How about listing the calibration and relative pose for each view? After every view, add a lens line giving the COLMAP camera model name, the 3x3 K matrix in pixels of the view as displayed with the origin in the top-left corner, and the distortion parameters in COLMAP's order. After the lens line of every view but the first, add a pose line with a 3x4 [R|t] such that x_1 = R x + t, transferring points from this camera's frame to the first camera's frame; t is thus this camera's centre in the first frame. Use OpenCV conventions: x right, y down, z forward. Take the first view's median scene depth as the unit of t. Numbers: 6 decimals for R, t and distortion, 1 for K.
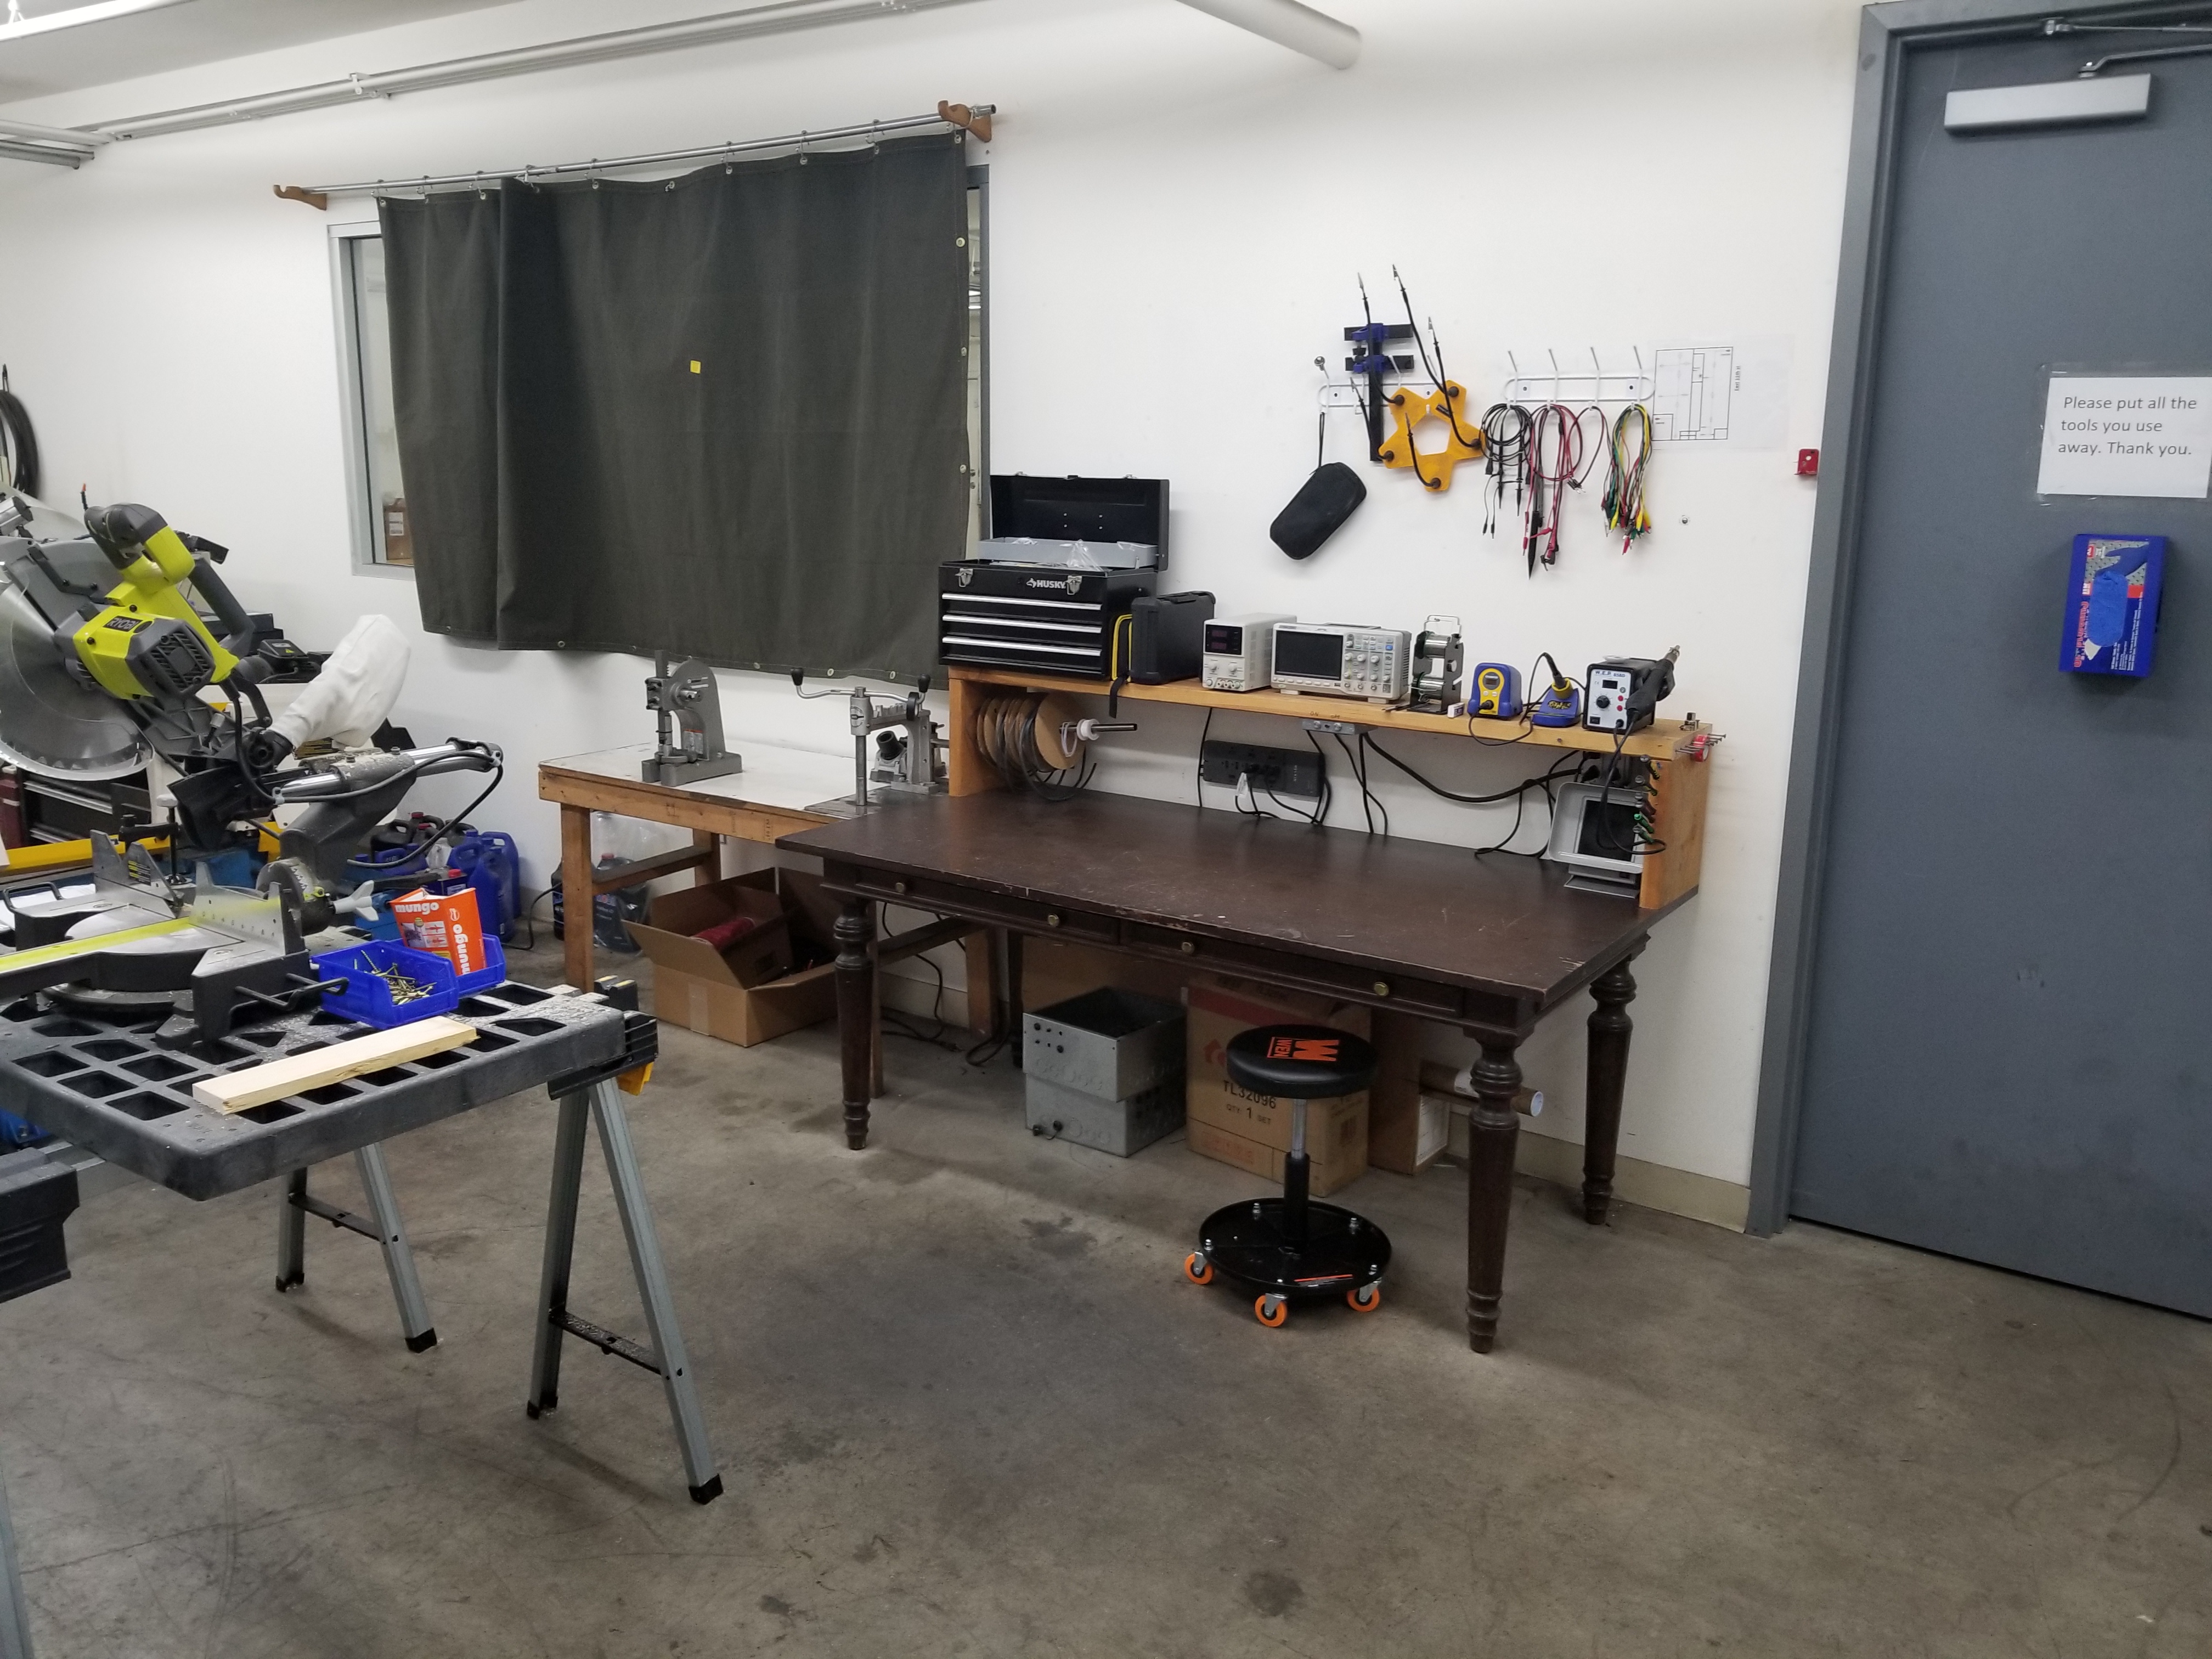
lens RADIAL K [[1727.4, 0, 1080.2], [0, 1727.4, 795.3], [0, 0, 1]] dist [0.042321, -0.064057]
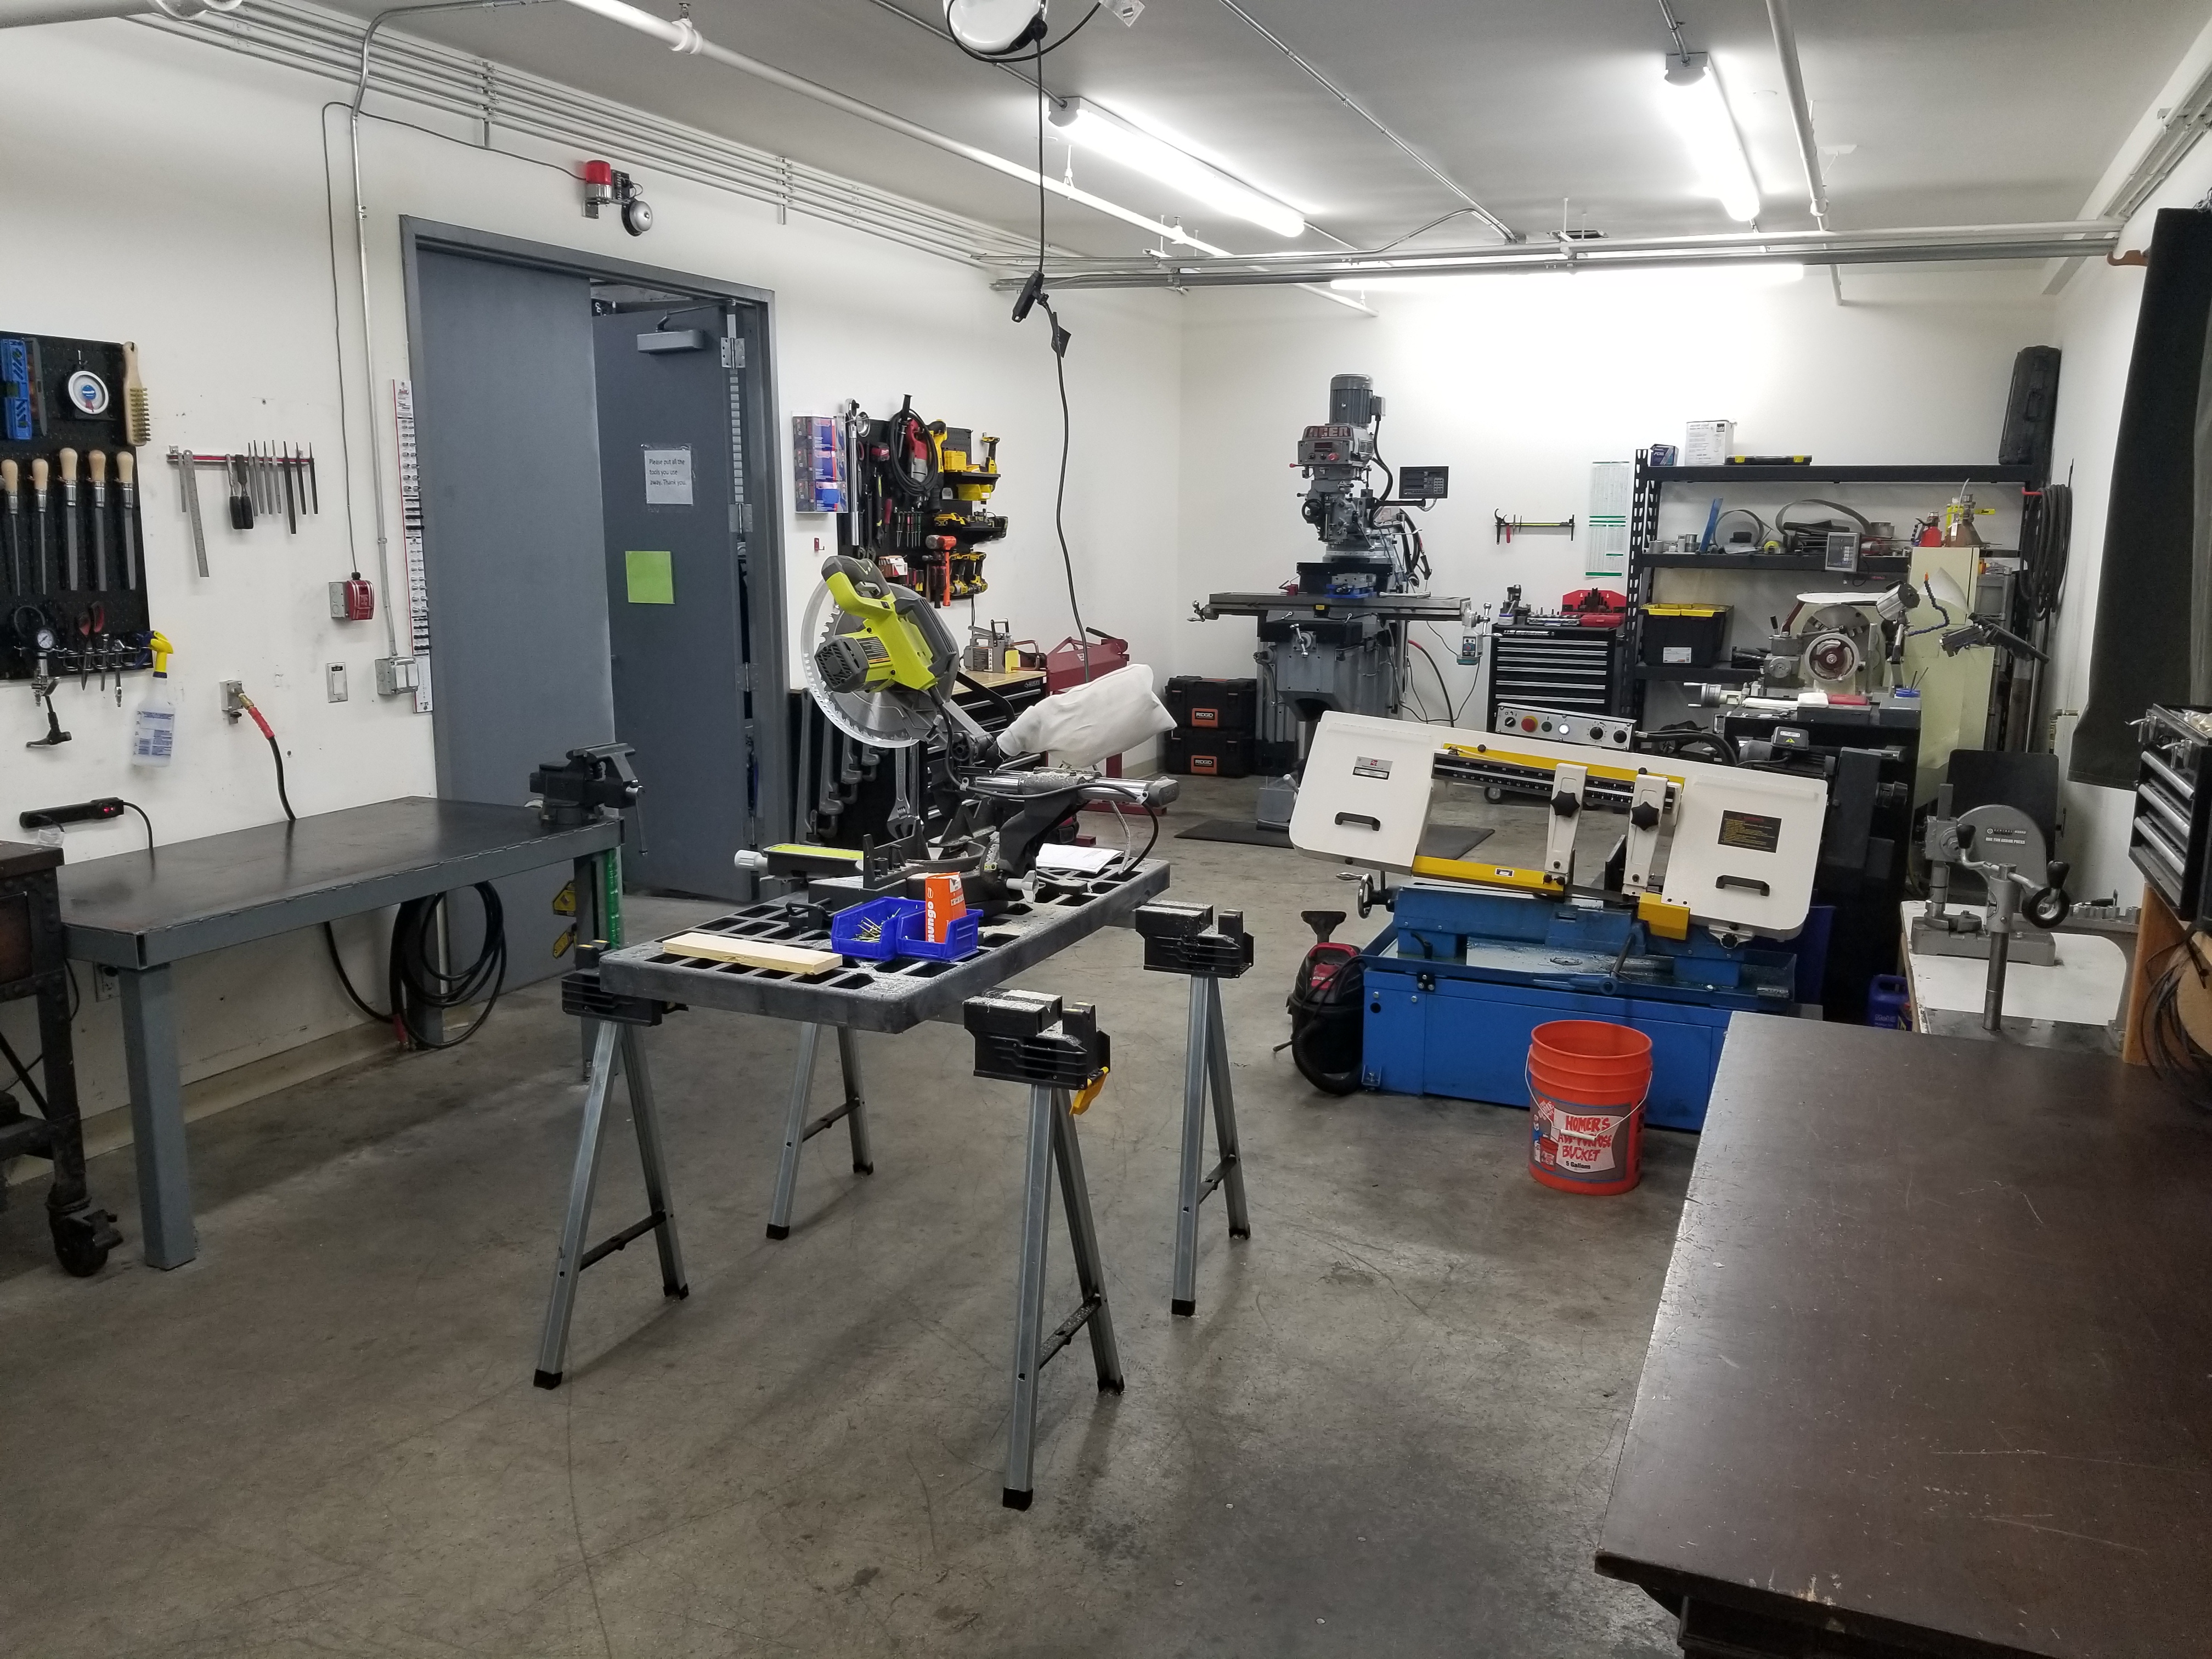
lens RADIAL K [[1727.4, 0, 1094.8], [0, 1727.4, 824.6], [0, 0, 1]] dist [0.042321, -0.064057]
pose [[0.201430, 0.169939, -0.964649, 0.546630], [-0.208560, 0.969692, 0.127278, -0.103232], [0.957042, 0.175549, 0.230767, 0.540369]]
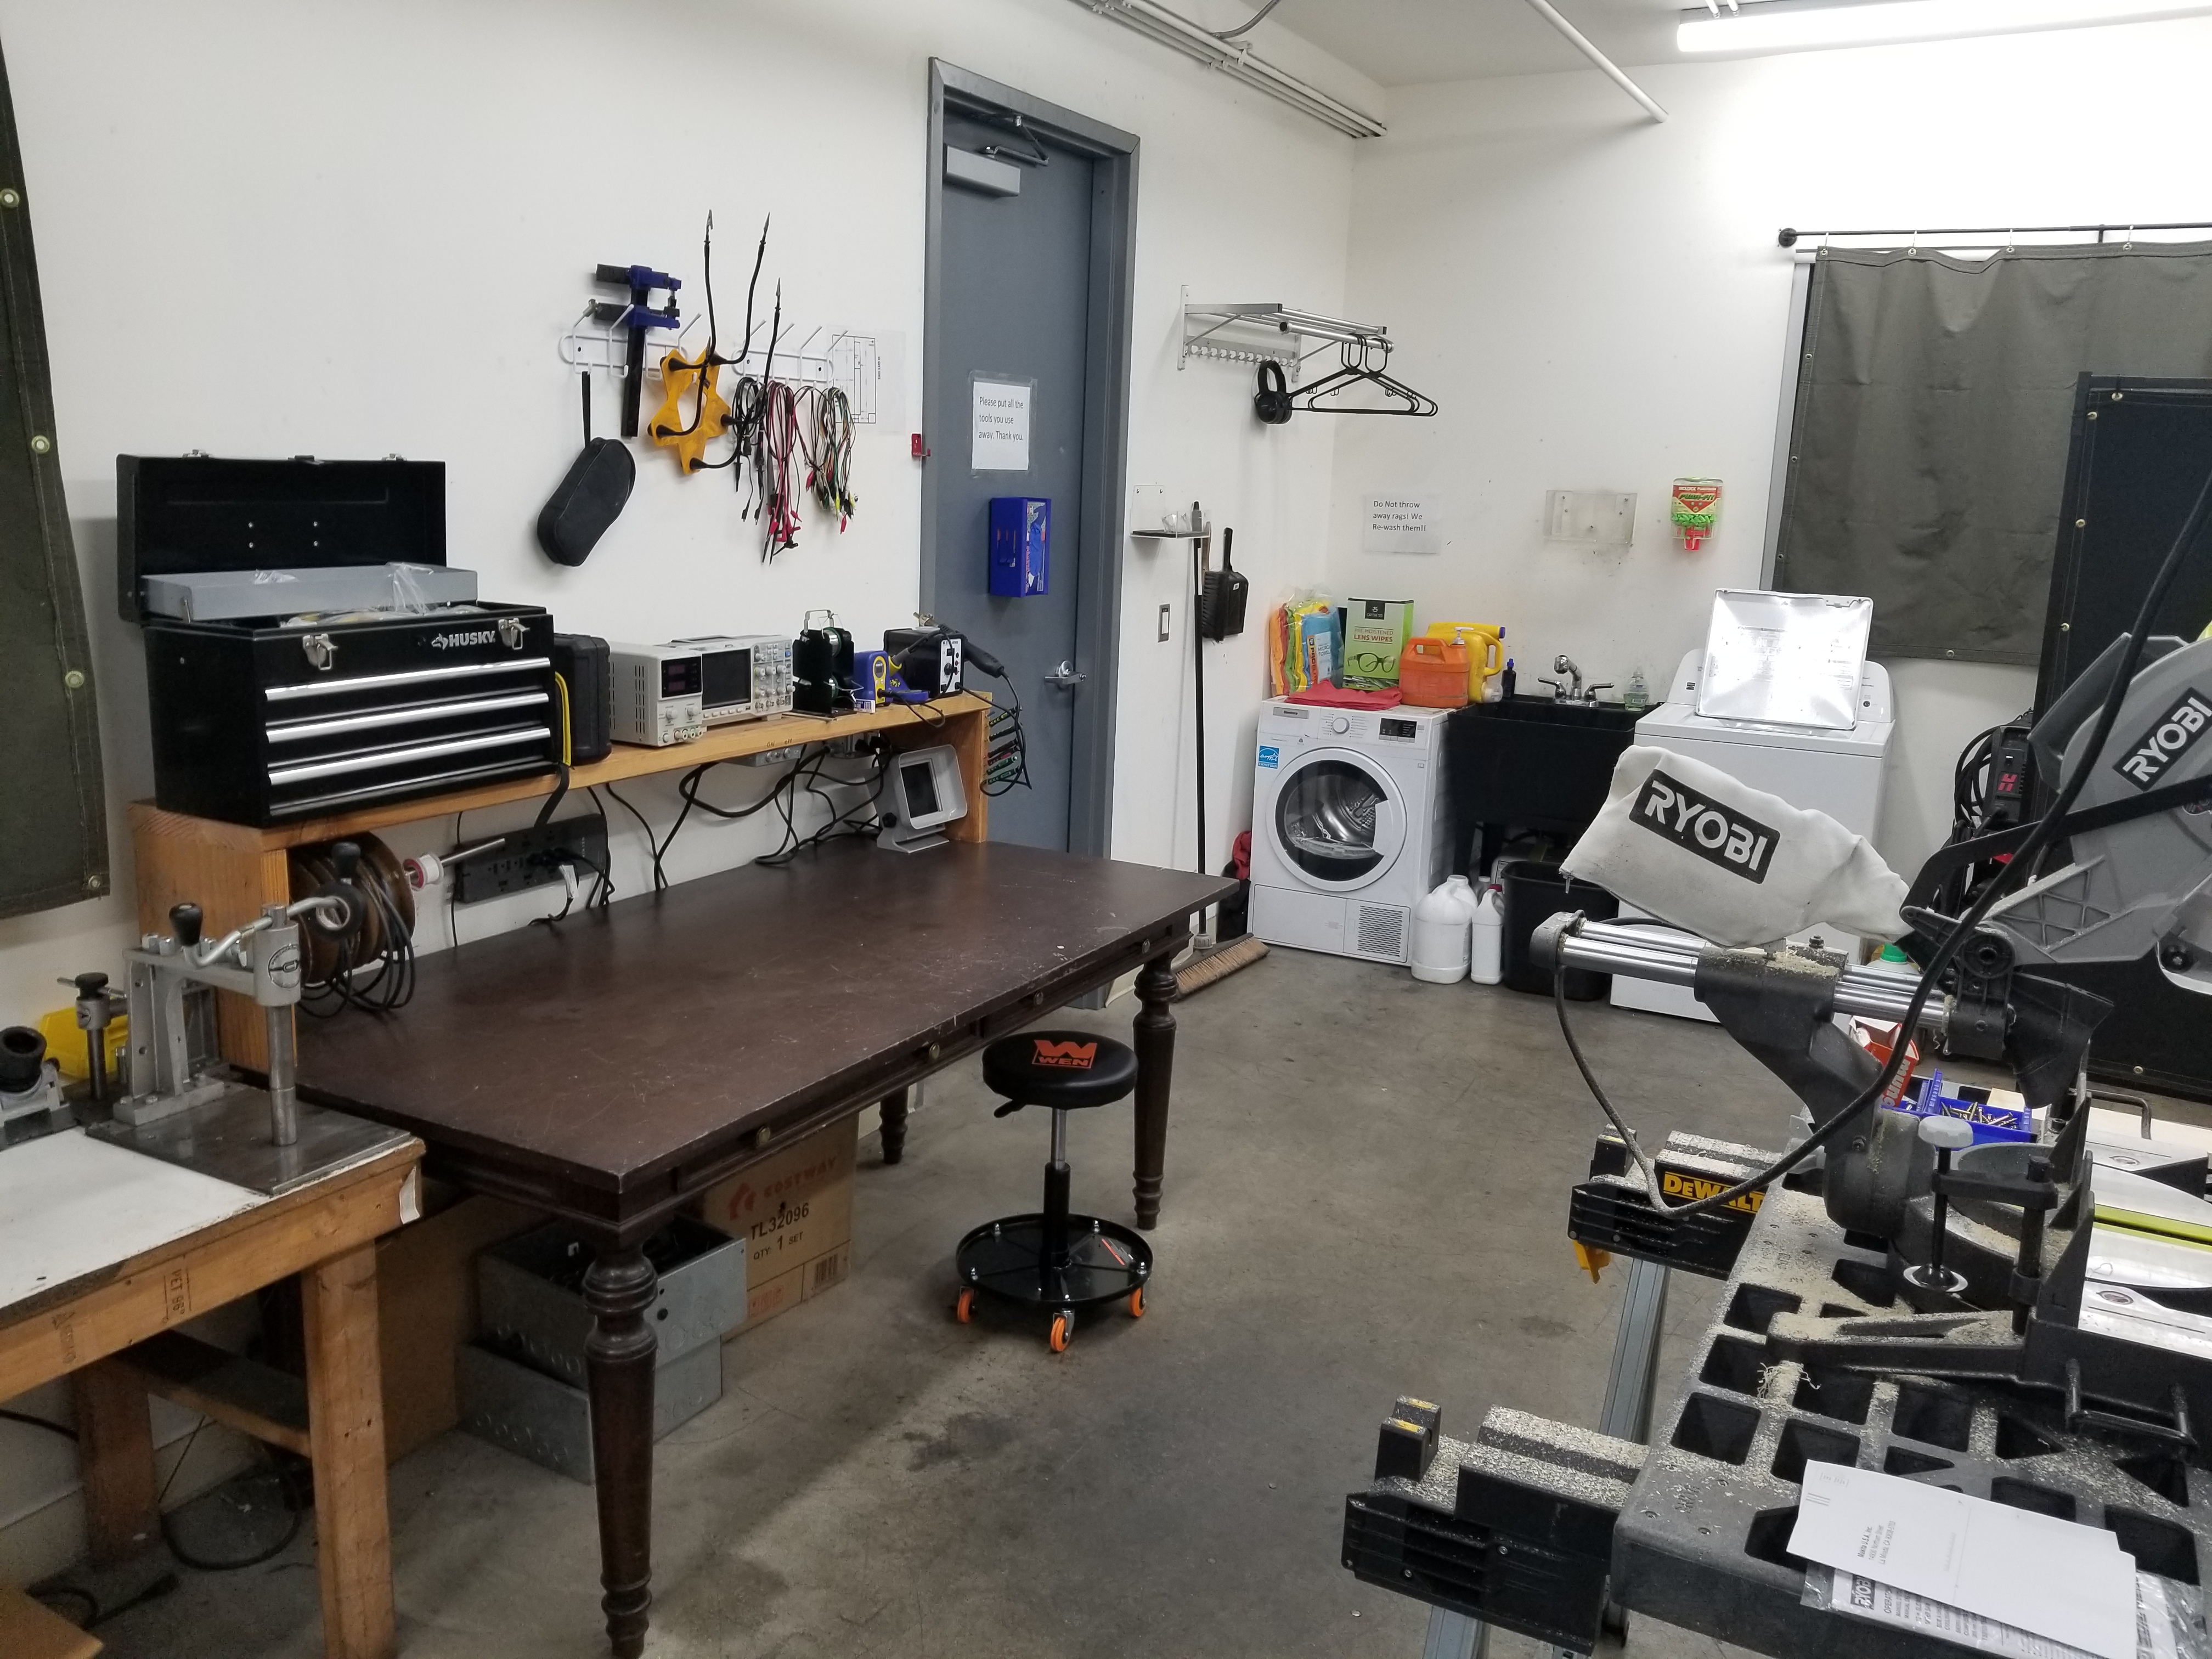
lens RADIAL K [[1727.4, 0, 1105.5], [0, 1727.4, 790.2], [0, 0, 1]] dist [0.042321, -0.064057]
pose [[-0.119291, -0.199875, 0.972533, -0.696488], [0.166118, 0.961701, 0.218025, -0.179925], [-0.978864, 0.187564, -0.081520, 0.908689]]
